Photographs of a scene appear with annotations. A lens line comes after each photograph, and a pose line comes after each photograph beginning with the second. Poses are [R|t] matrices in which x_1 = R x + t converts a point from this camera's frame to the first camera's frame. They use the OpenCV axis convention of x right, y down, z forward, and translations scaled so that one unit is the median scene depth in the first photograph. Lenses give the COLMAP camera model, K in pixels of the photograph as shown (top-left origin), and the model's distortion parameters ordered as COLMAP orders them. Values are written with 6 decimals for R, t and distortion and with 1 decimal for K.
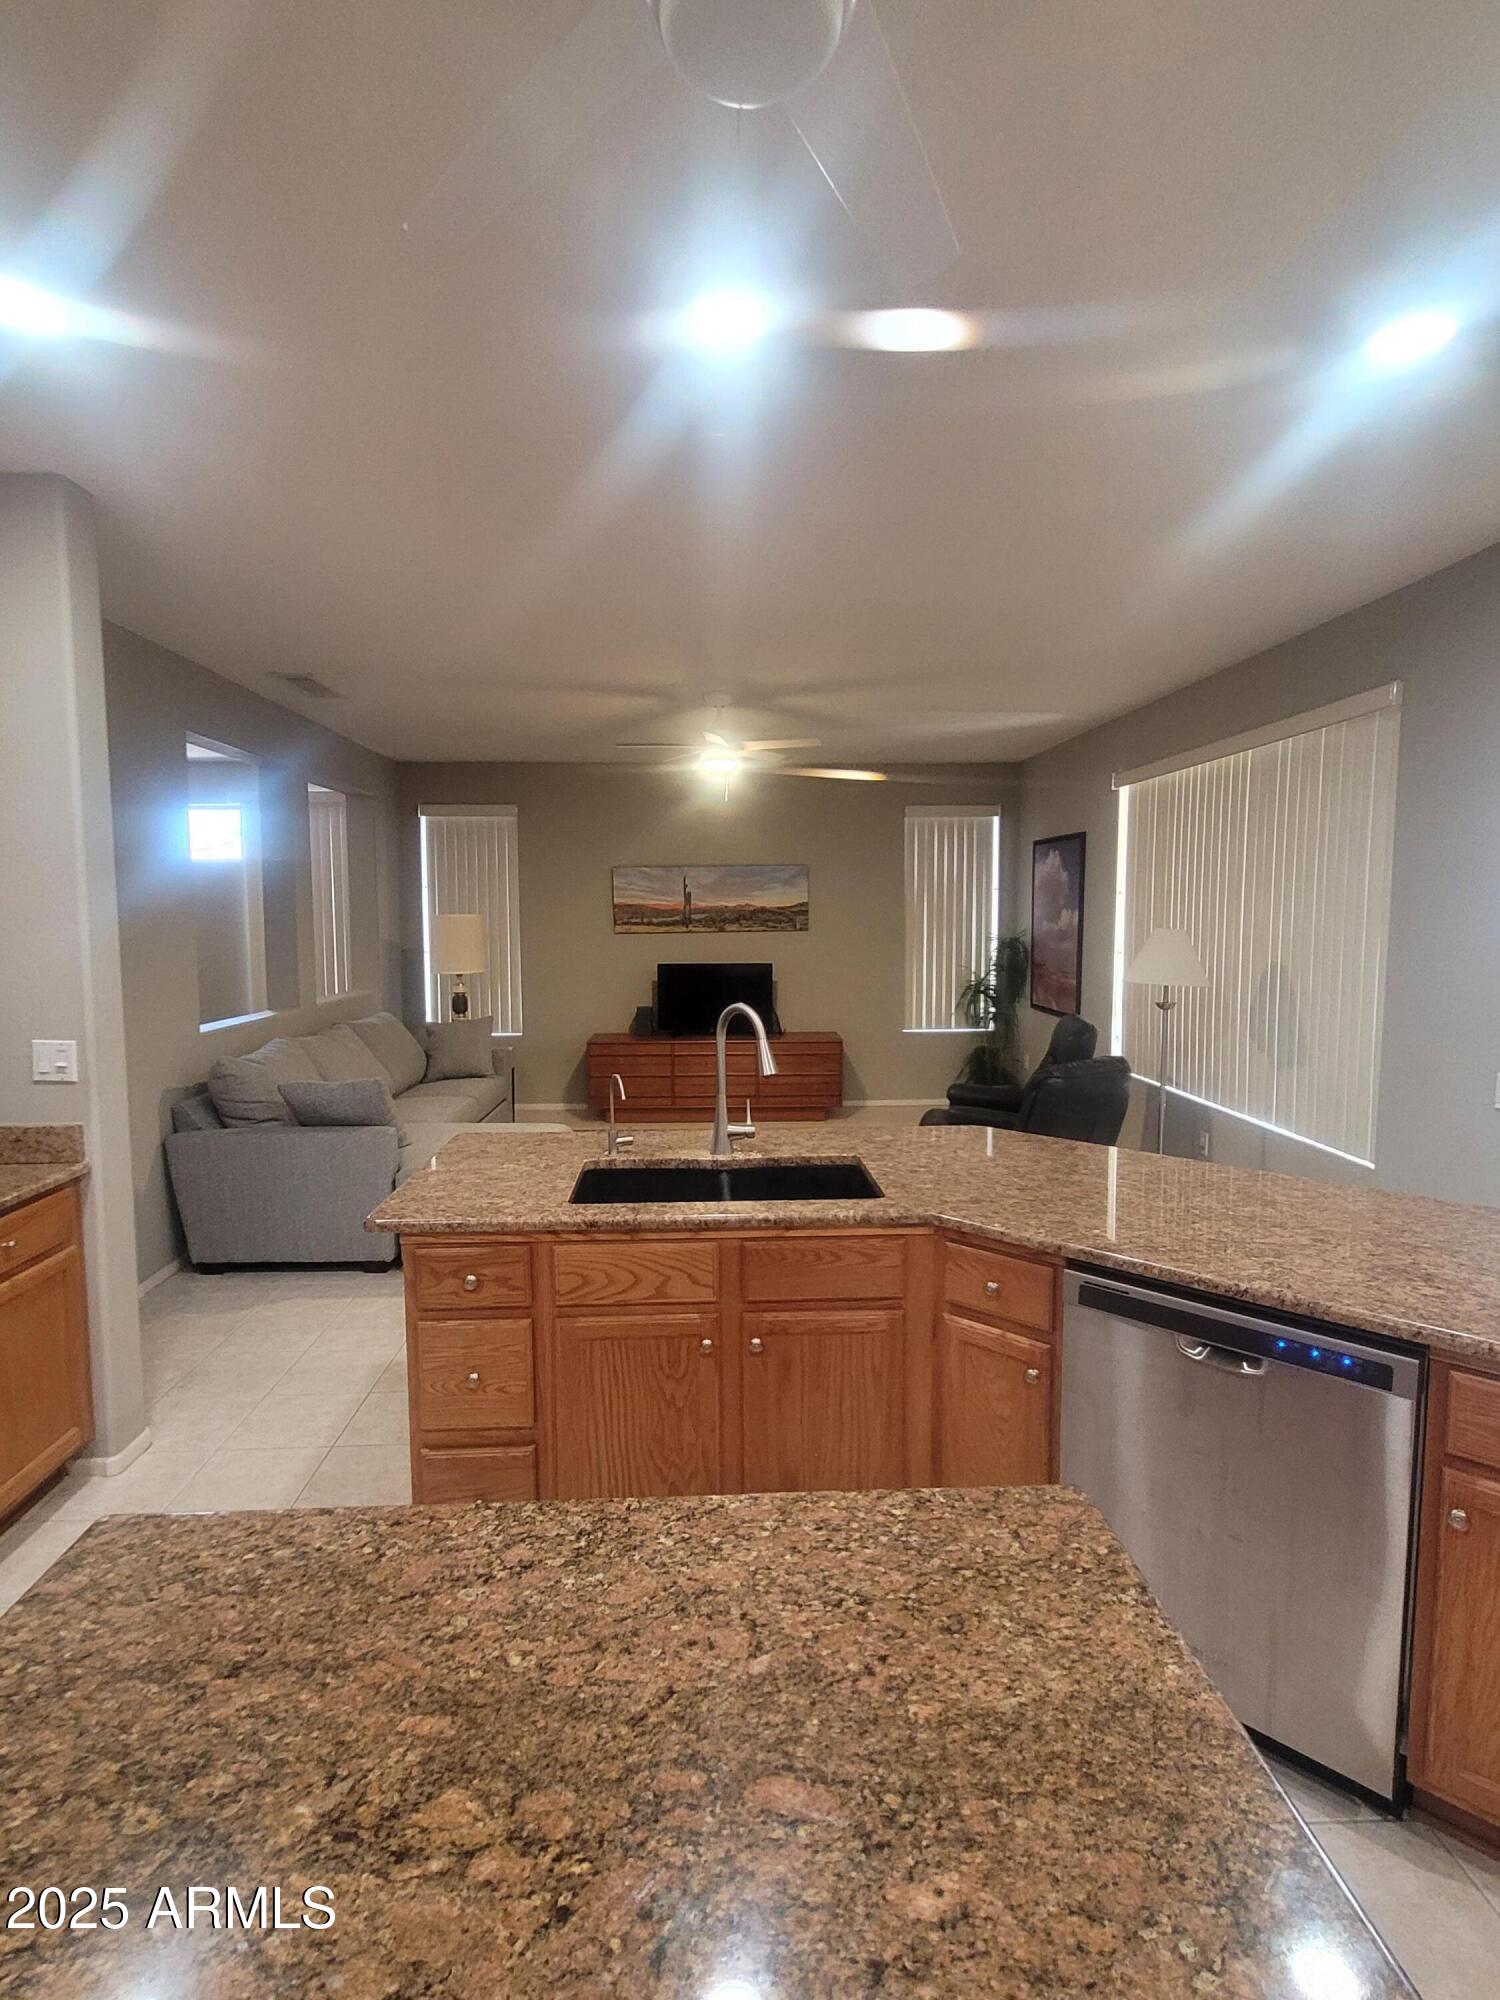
lens RADIAL K [[1004.5, 0, 740.9], [0, 1004.5, 998.4], [0, 0, 1]] dist [0.007226, -0.002101]
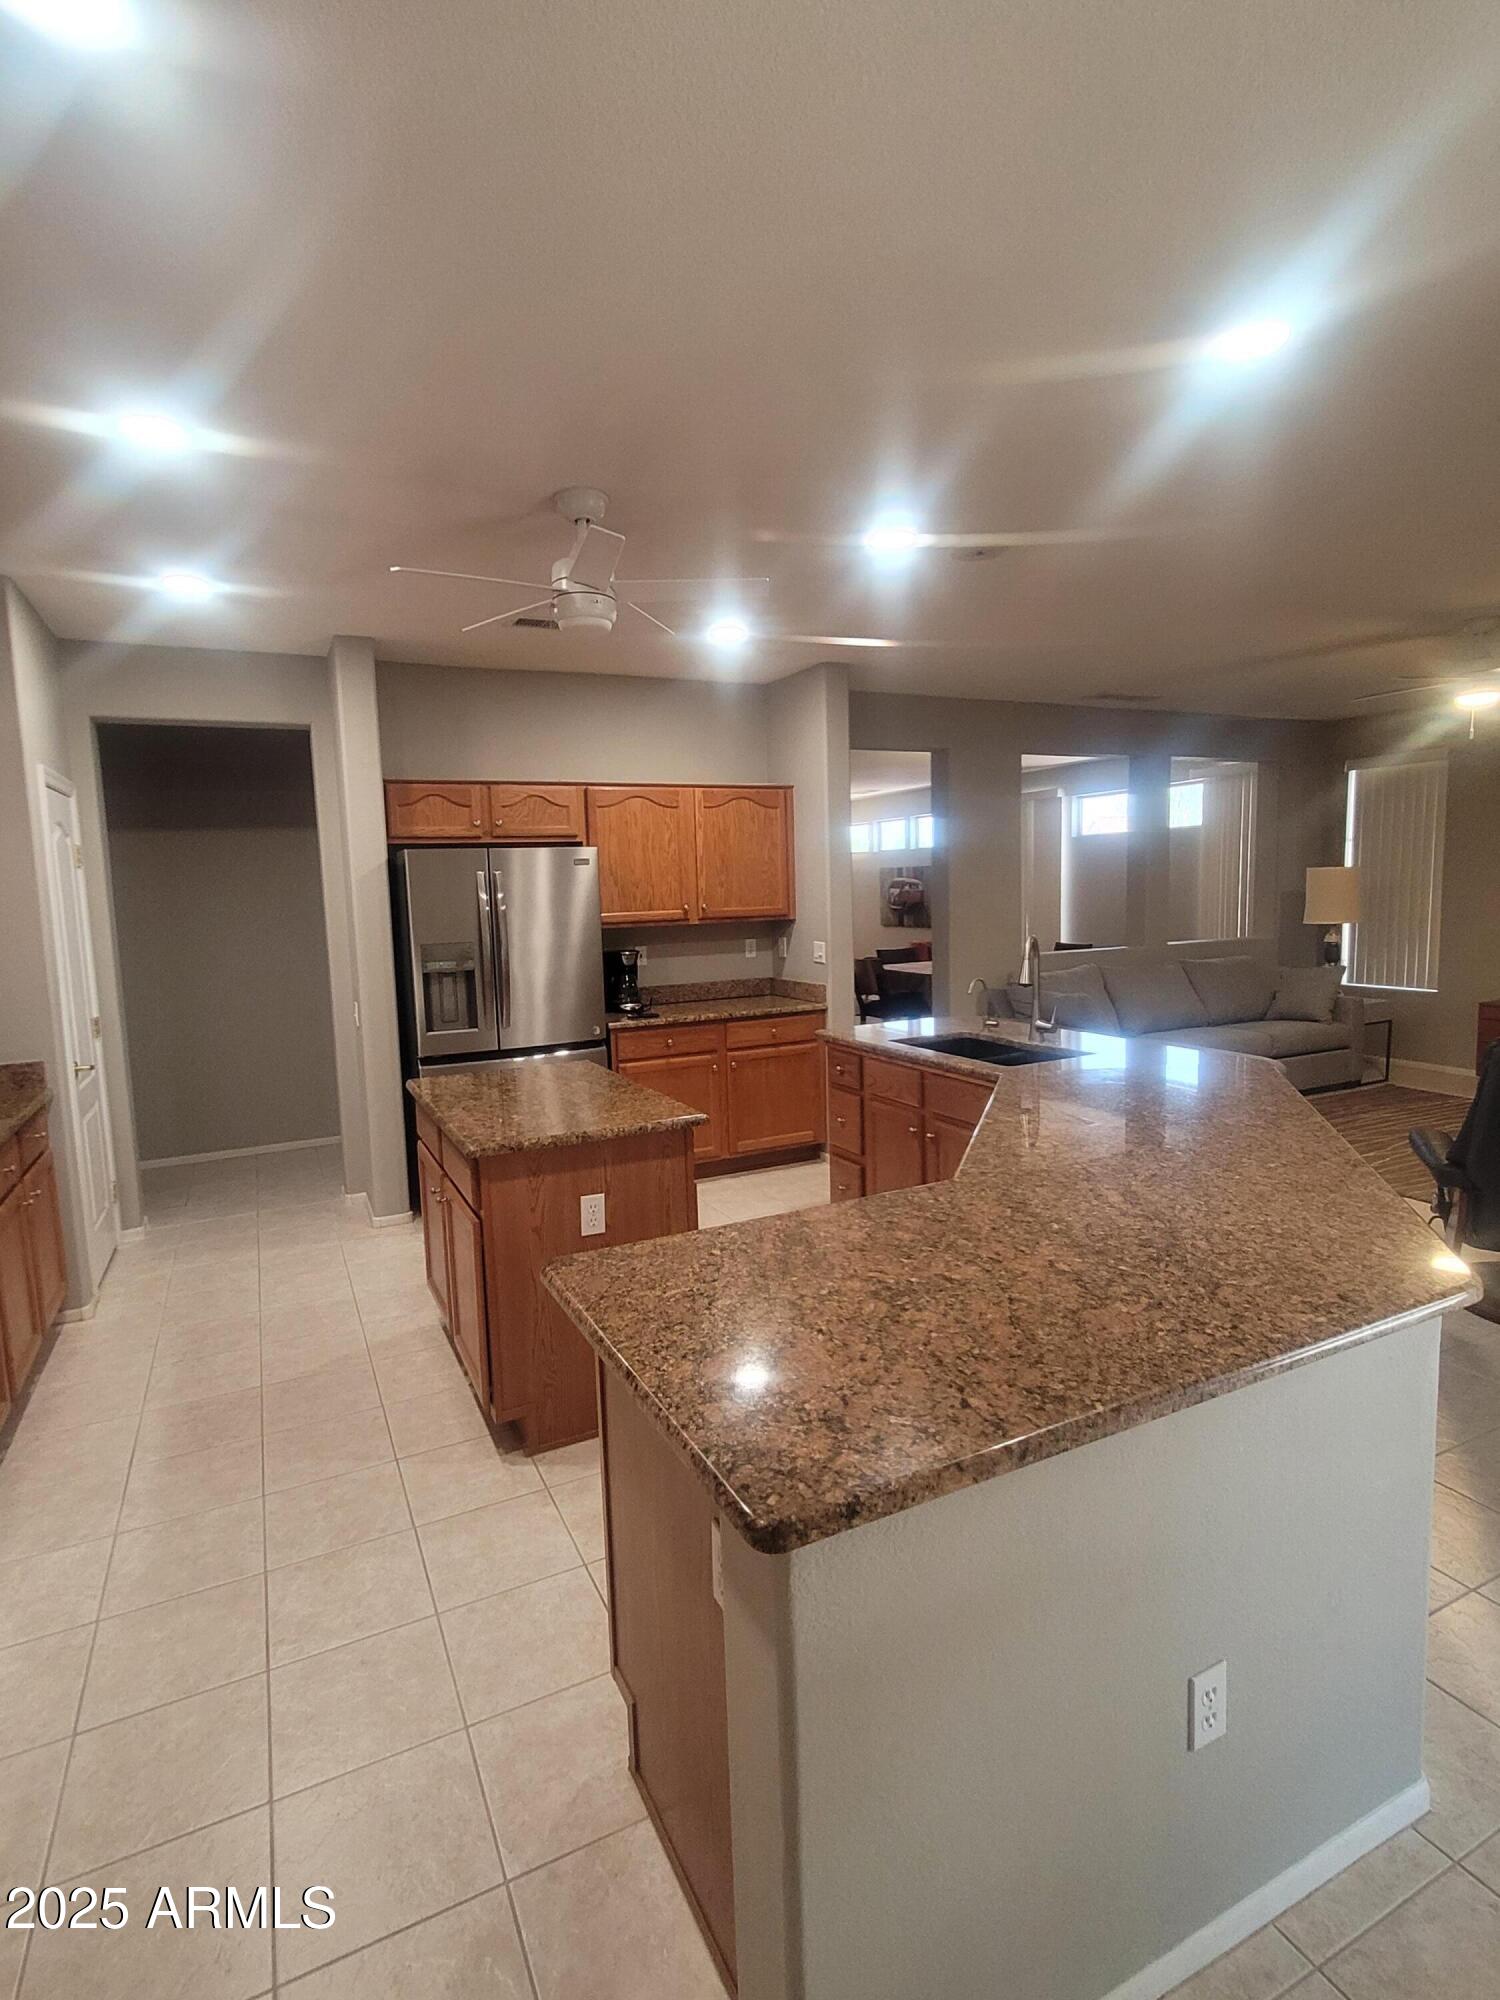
lens RADIAL K [[1004.5, 0, 740.9], [0, 1004.5, 998.4], [0, 0, 1]] dist [0.007226, -0.002101]
pose [[0.404682, 0.092800, -0.909737, 1.332408], [-0.051093, 0.995578, 0.078828, 0.002545], [0.913029, 0.014581, 0.407634, 0.034490]]
